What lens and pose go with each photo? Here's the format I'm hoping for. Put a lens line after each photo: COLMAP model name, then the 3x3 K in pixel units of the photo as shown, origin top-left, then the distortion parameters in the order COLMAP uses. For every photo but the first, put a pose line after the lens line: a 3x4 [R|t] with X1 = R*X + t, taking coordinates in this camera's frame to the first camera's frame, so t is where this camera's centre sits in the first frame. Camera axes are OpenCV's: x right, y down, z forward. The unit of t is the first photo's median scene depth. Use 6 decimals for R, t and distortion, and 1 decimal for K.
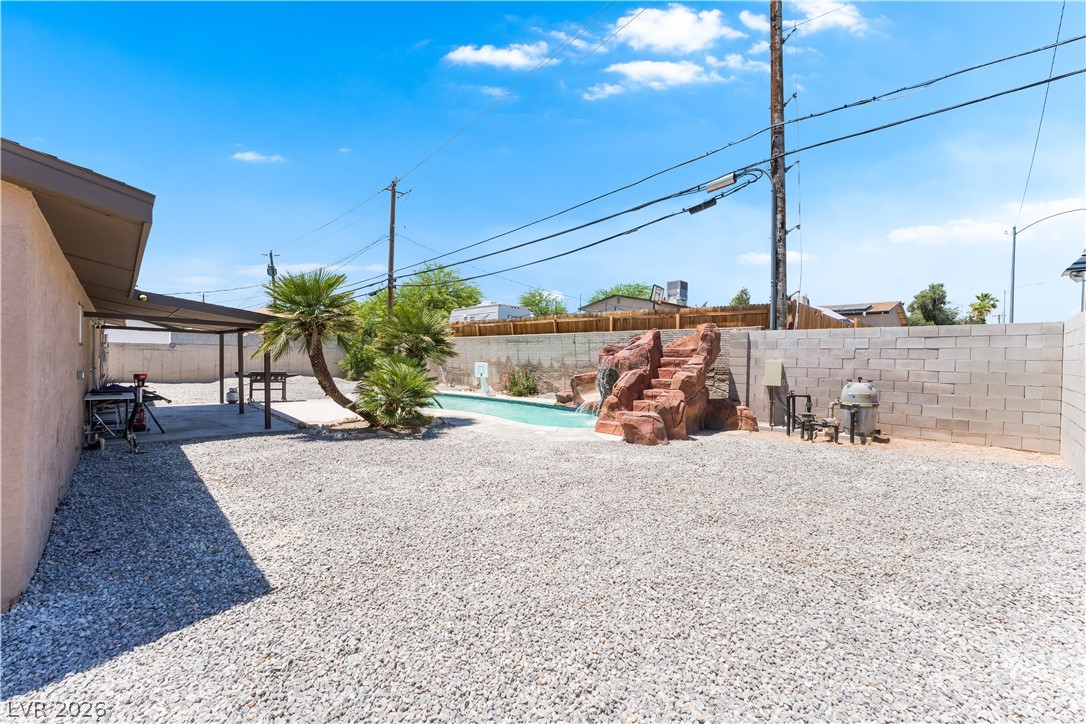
lens RADIAL K [[427.5, 0, 515.0], [0, 427.5, 361.5], [0, 0, 1]] dist [-0.000385, 0.000005]
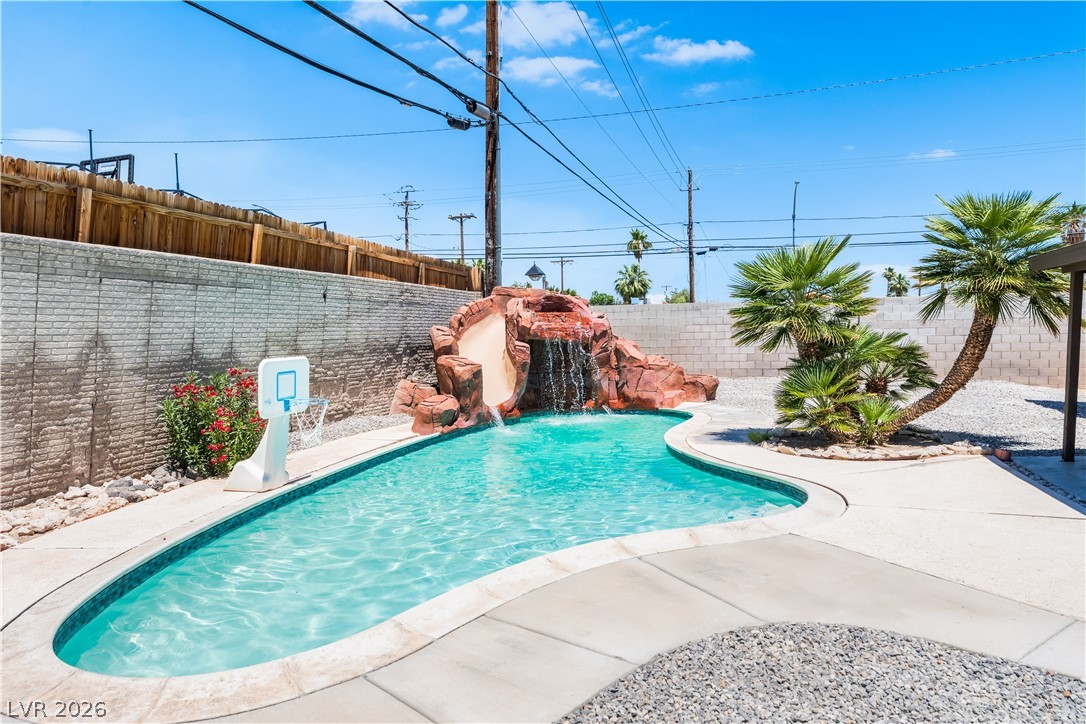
lens RADIAL K [[719.9, 0, 563.2], [0, 719.9, 378.1], [0, 0, 1]] dist [0.001618, 0.000076]
pose [[-0.522853, -0.063817, 0.850031, -0.573677], [0.017212, 0.996200, 0.085378, -0.020701], [-0.852249, 0.059271, -0.519768, 1.170110]]
